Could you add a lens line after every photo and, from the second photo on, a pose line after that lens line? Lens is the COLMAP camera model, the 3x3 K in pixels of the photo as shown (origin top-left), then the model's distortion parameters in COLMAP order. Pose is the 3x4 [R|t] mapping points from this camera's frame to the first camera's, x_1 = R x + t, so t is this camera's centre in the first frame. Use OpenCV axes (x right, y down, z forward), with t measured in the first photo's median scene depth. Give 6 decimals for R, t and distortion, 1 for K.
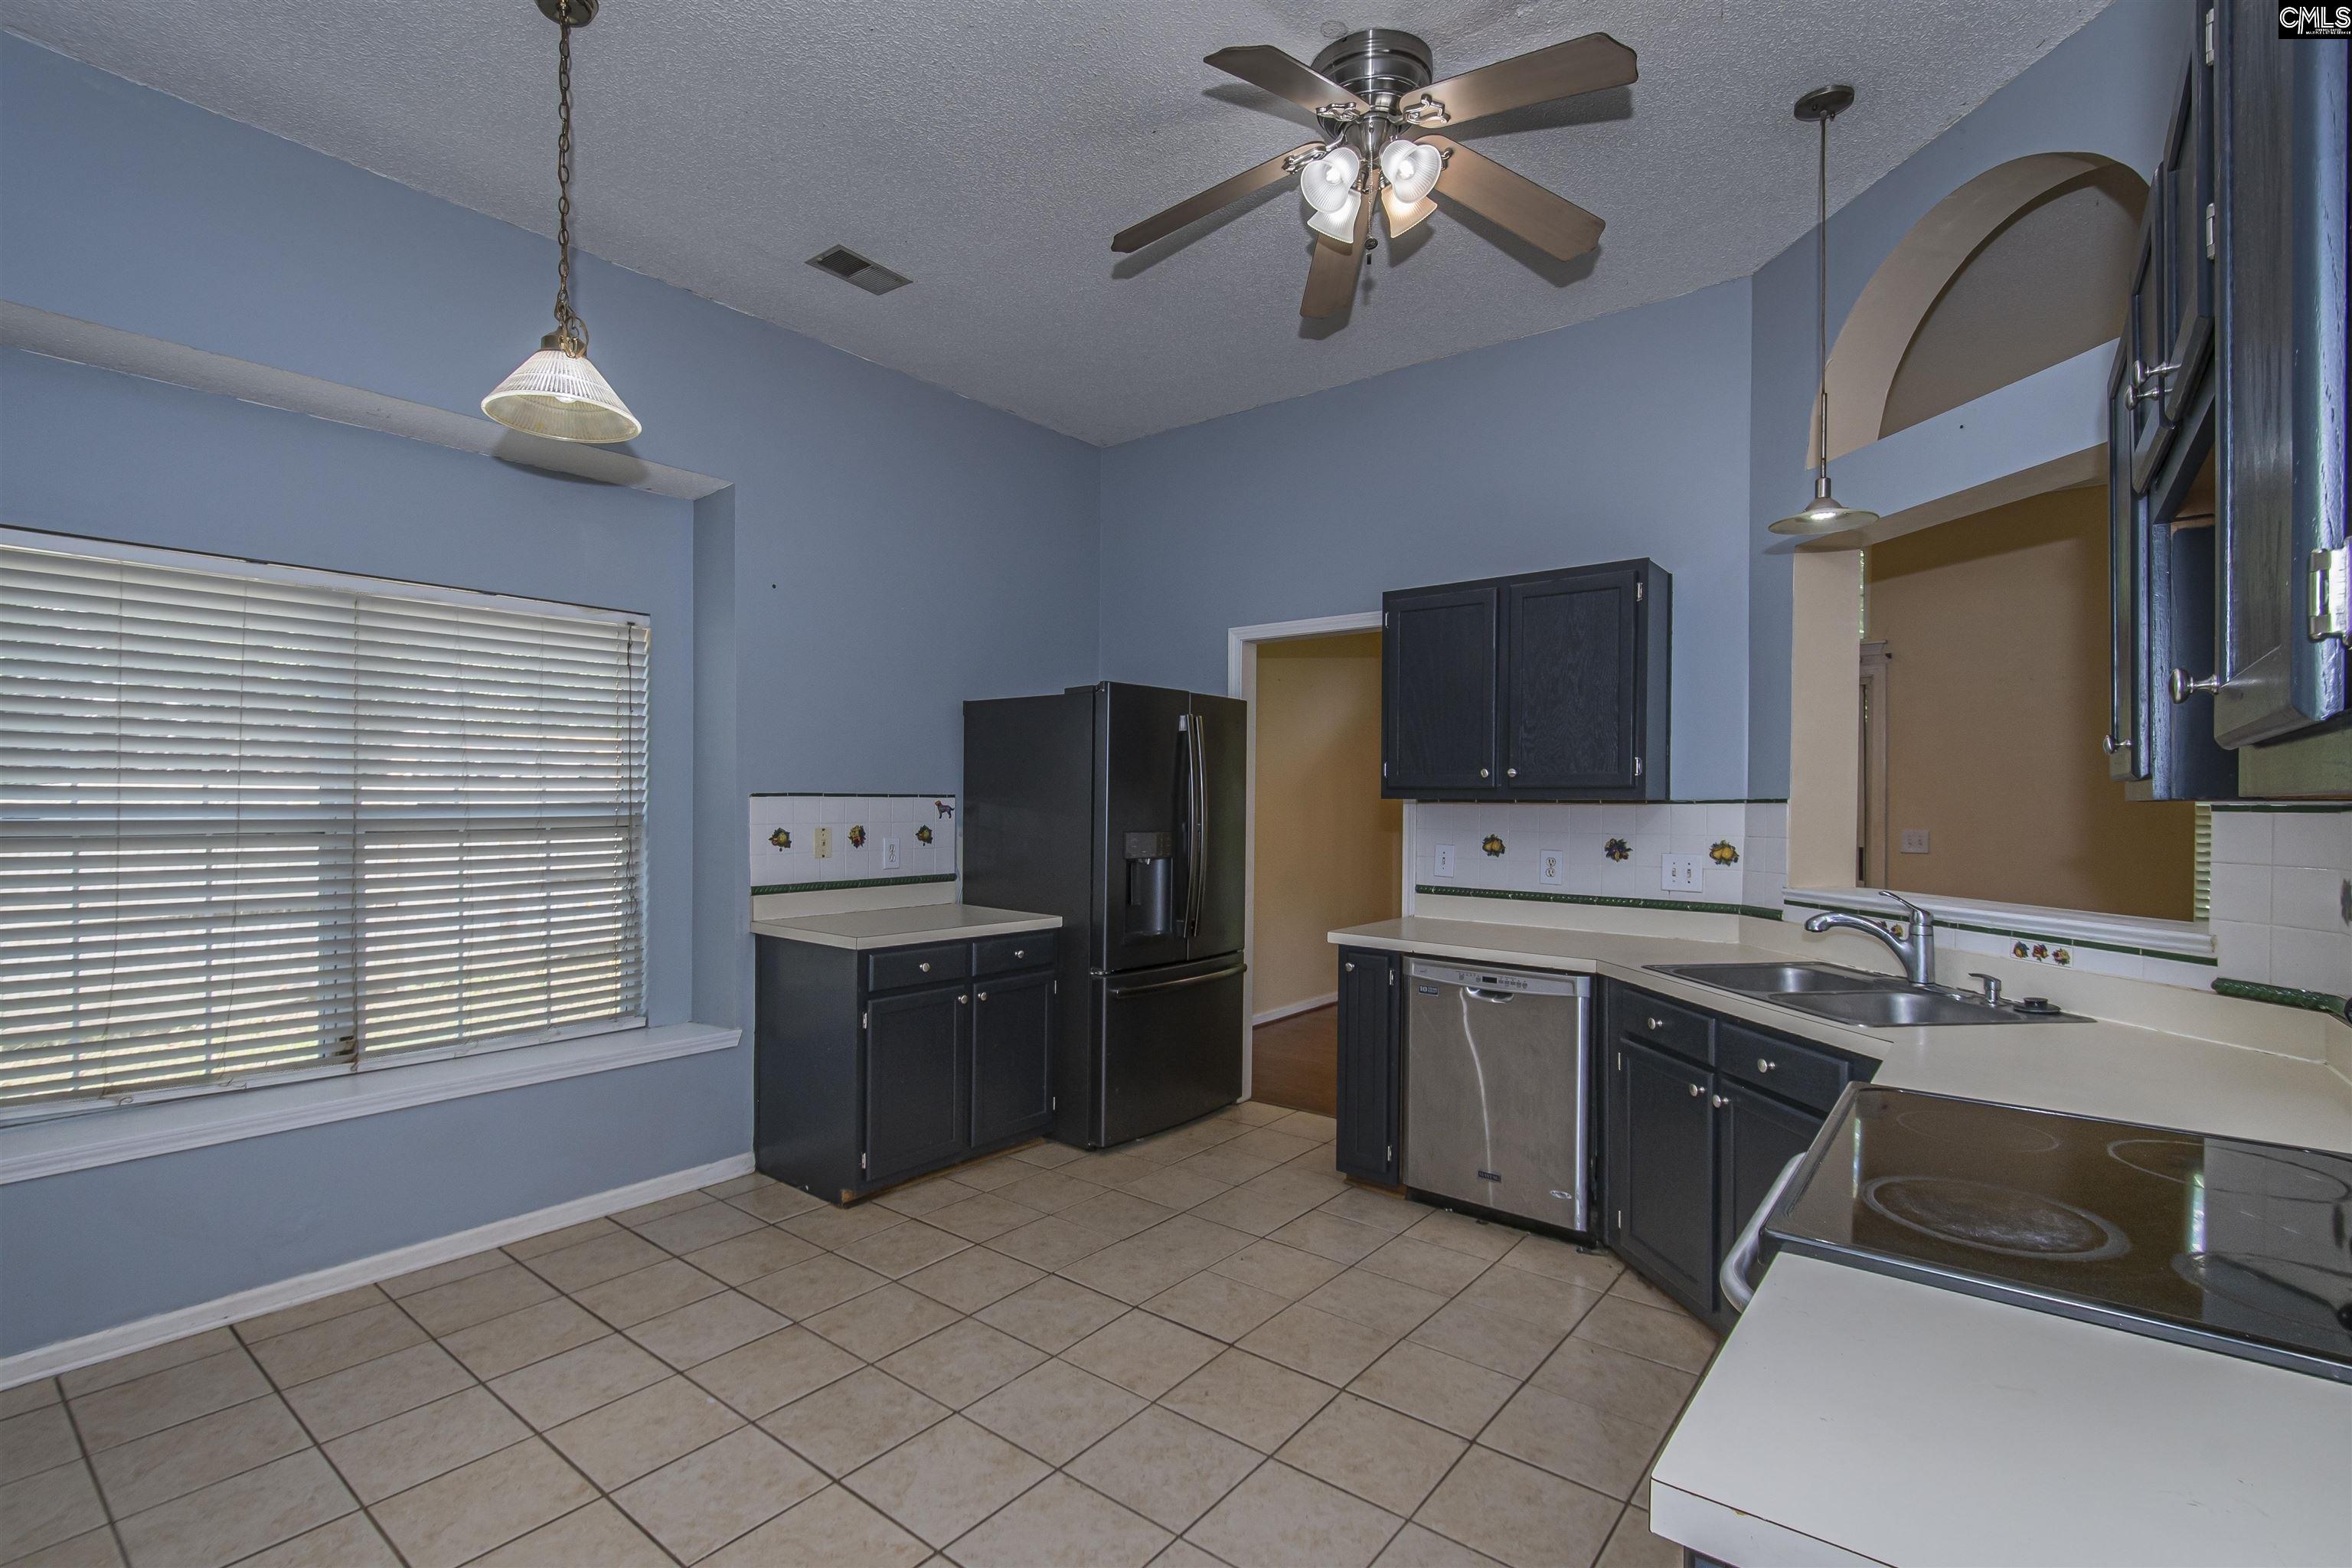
lens RADIAL K [[1074.6, 0, 1173.5], [0, 1074.6, 794.6], [0, 0, 1]] dist [0.000420, 0.000025]
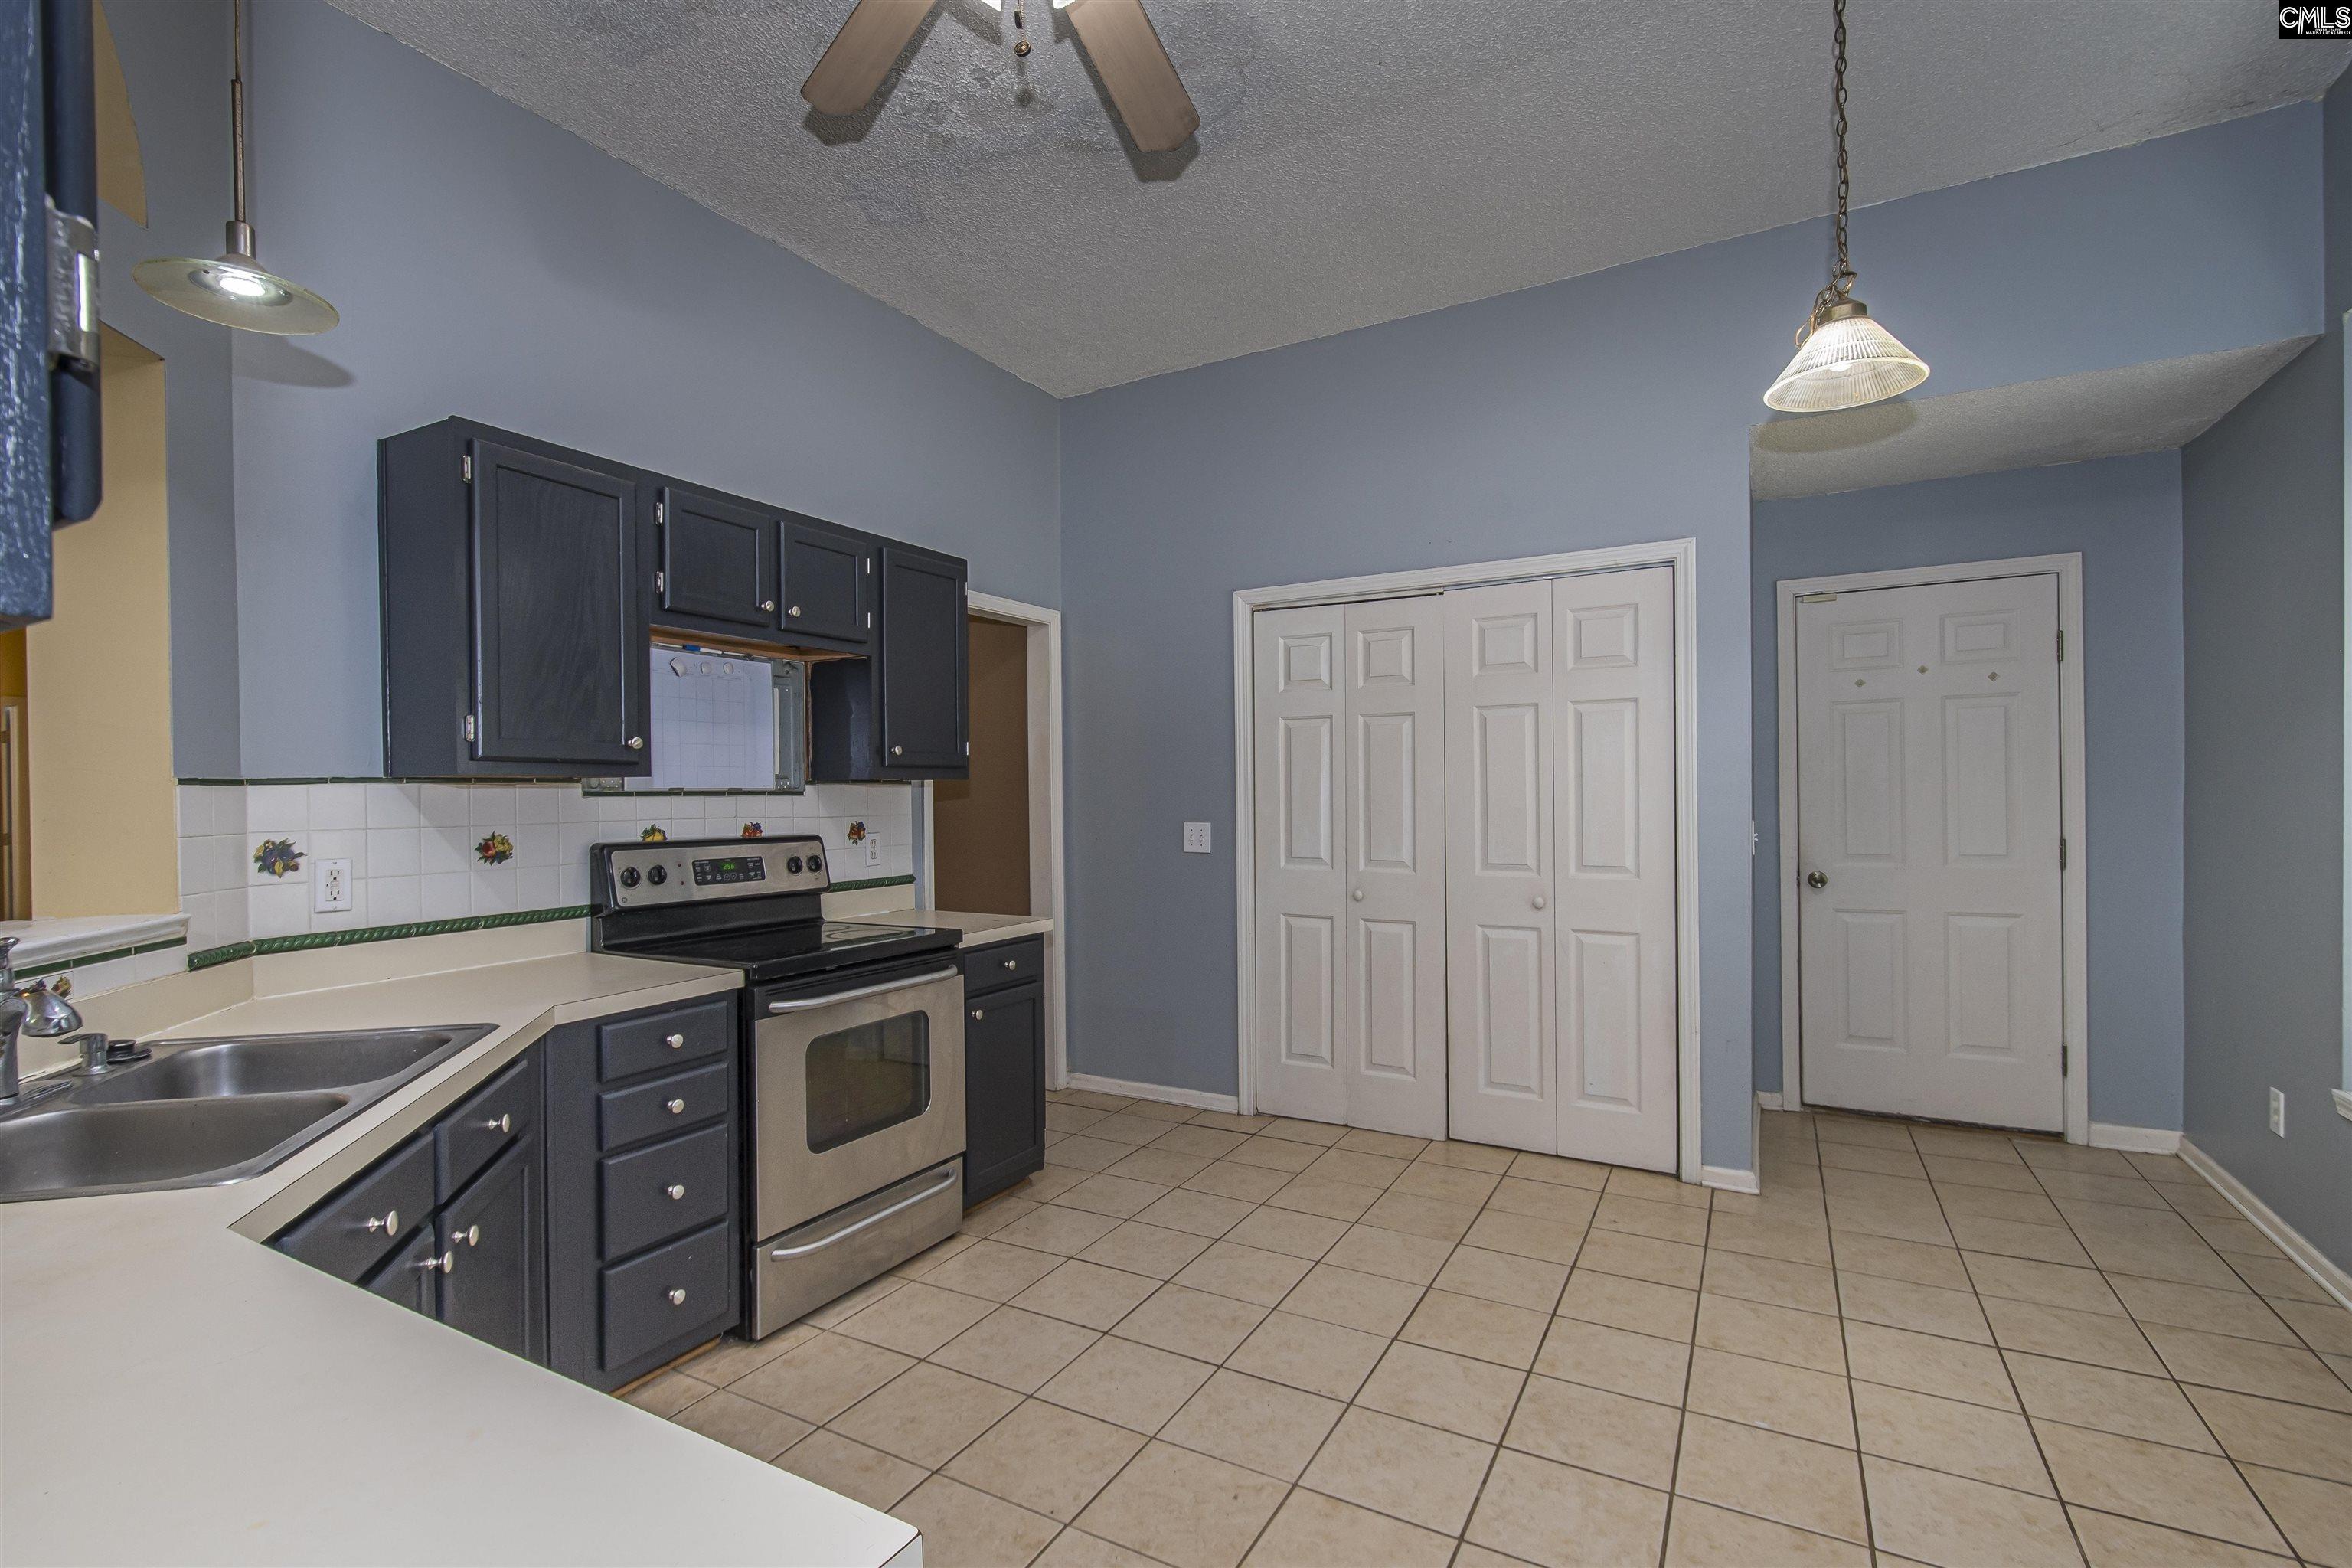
lens RADIAL K [[1074.6, 0, 1175.0], [0, 1074.6, 790.3], [0, 0, 1]] dist [0.000420, 0.000025]
pose [[-0.986015, 0.004794, -0.166587, 0.221804], [0.005396, 0.999980, -0.003164, 0.026021], [0.166569, -0.004018, -0.986022, 1.897715]]
